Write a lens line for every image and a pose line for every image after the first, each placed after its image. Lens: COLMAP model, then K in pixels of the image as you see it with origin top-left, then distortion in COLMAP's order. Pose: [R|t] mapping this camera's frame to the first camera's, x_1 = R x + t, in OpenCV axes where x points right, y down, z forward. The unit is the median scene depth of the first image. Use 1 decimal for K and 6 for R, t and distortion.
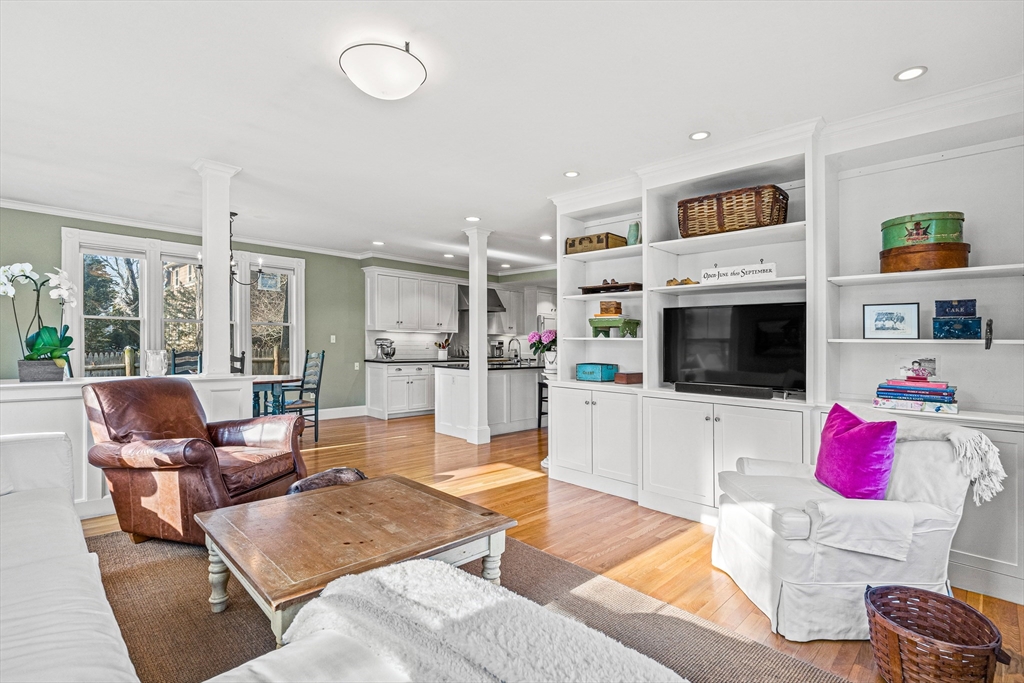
lens RADIAL K [[489.1, 0, 515.2], [0, 489.1, 343.3], [0, 0, 1]] dist [0.019987, 0.000091]
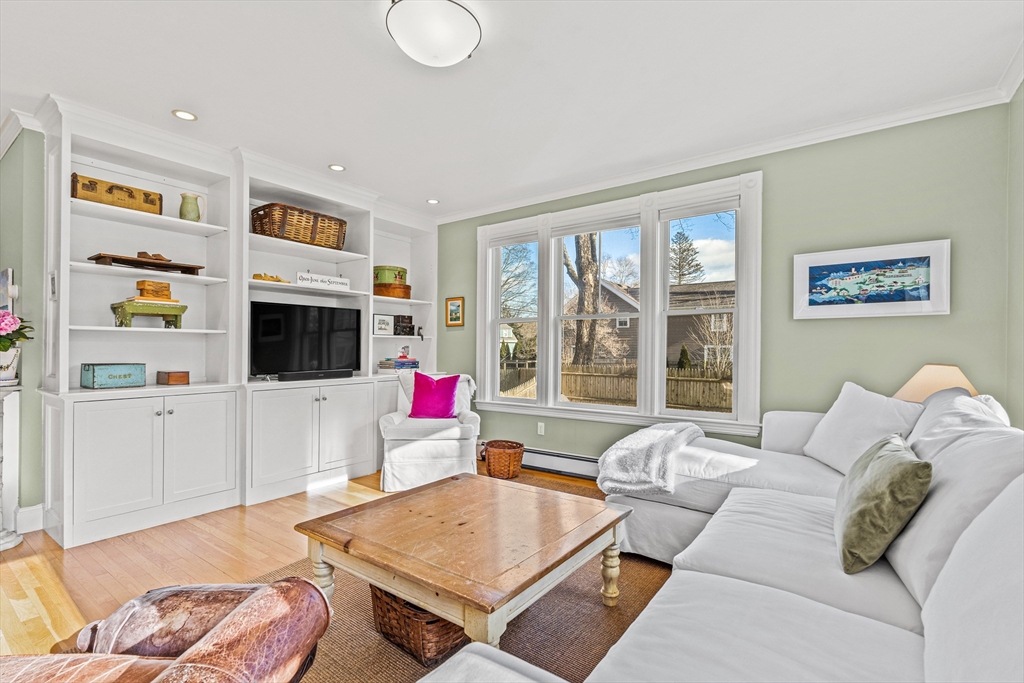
lens RADIAL K [[454.9, 0, 521.6], [0, 454.9, 345.4], [0, 0, 1]] dist [-0.002640, 0.000203]
pose [[-0.150810, -0.006173, 0.988543, -0.743996], [0.001353, 0.999978, 0.006451, 0.014408], [-0.988562, 0.002310, -0.150798, 0.646754]]
